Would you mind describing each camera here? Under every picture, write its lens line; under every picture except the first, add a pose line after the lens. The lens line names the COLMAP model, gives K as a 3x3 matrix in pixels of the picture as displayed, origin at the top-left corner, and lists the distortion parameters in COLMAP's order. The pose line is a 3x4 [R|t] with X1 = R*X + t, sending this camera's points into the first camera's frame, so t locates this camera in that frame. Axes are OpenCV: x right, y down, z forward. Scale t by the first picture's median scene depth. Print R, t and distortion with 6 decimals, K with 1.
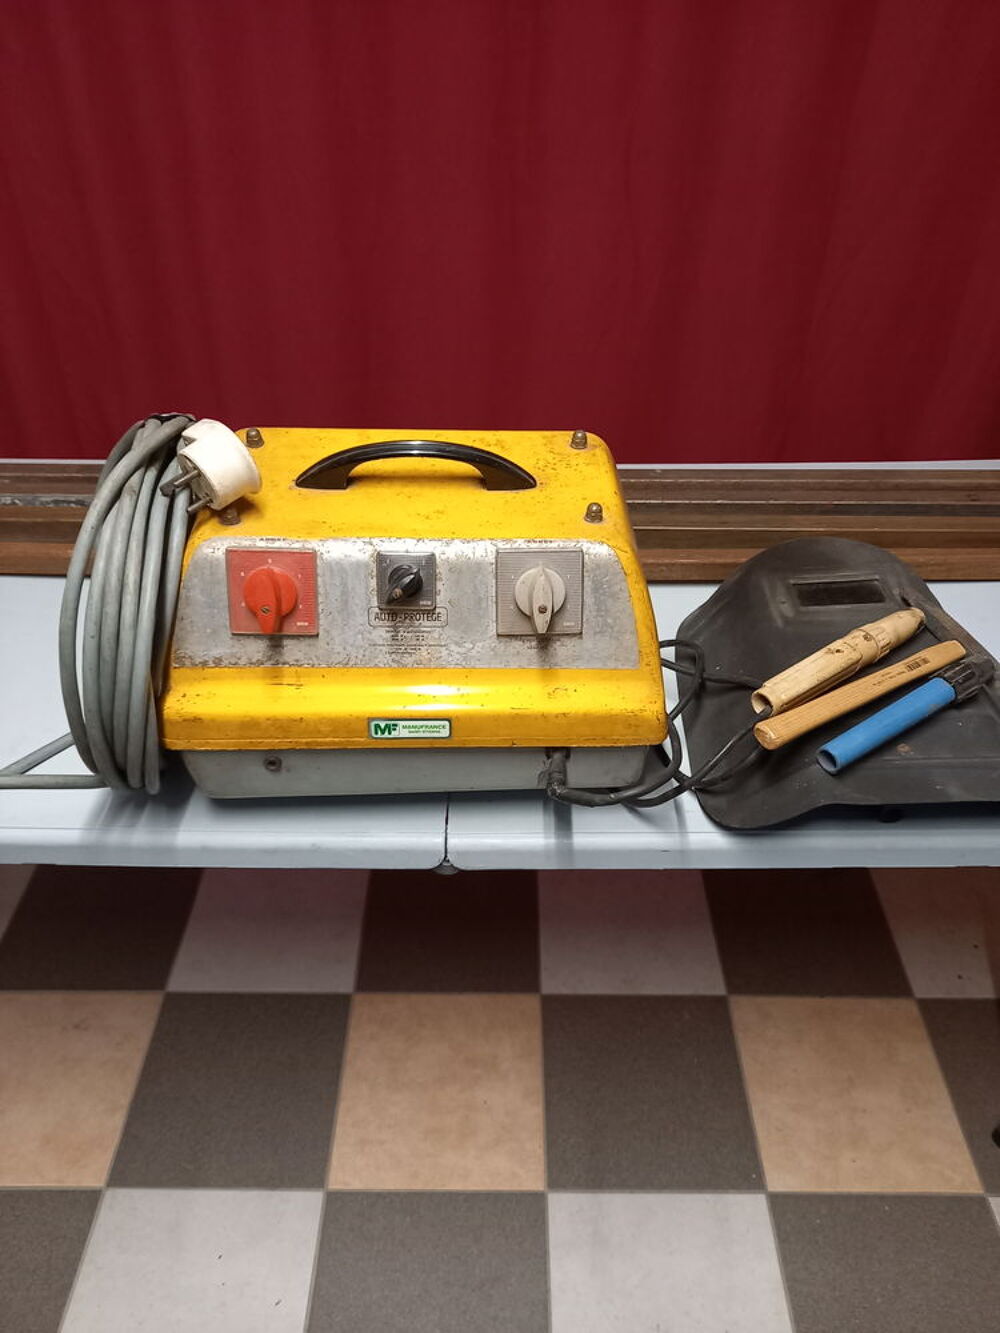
lens RADIAL K [[995.1, 0, 497.3], [0, 995.1, 666.4], [0, 0, 1]] dist [0.021790, -0.008709]
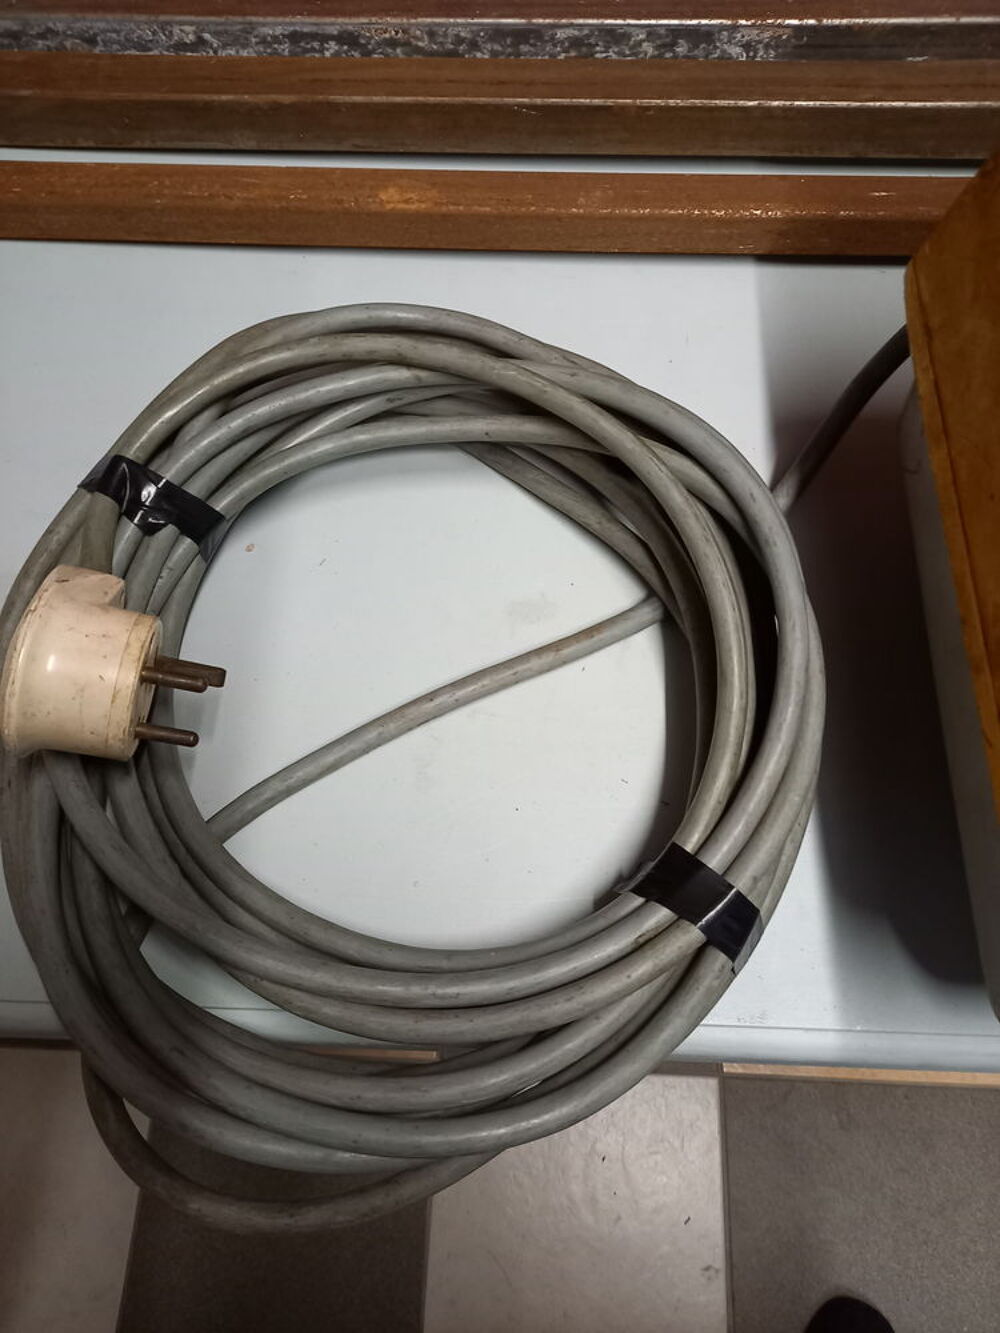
lens RADIAL K [[995.1, 0, 493.3], [0, 995.1, 663.2], [0, 0, 1]] dist [0.021790, -0.008709]
pose [[0.999323, 0.019152, -0.031407, -0.495434], [-0.001139, 0.869482, 0.493963, -0.211886], [0.036768, -0.493593, 0.868915, 0.710759]]
